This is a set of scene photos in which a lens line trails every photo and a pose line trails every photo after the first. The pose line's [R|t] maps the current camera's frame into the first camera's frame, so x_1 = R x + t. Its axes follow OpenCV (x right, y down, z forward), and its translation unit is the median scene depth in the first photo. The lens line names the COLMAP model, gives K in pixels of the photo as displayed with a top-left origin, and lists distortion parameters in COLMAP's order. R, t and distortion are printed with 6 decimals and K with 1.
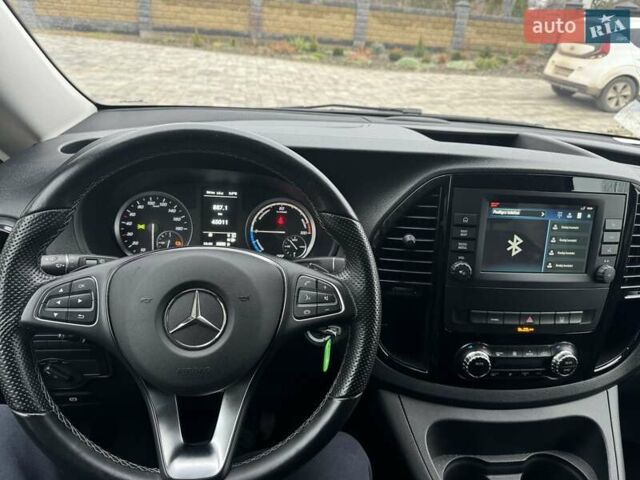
lens RADIAL K [[448.7, 0, 330.0], [0, 448.7, 240.2], [0, 0, 1]] dist [0.003144, -0.002960]
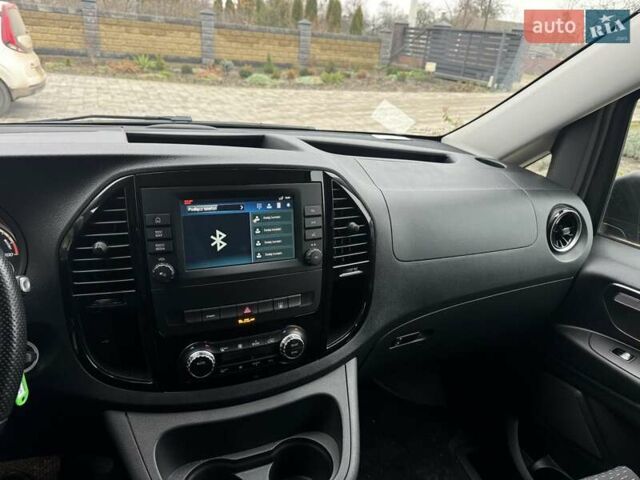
lens RADIAL K [[439.8, 0, 320.0], [0, 439.8, 240.0], [0, 0, 1]] dist [0.066469, -0.084729]
pose [[0.961257, -0.117643, 0.249288, 0.257805], [0.125023, 0.992056, -0.013923, 0.036225], [-0.245670, 0.044550, 0.968329, -0.018400]]
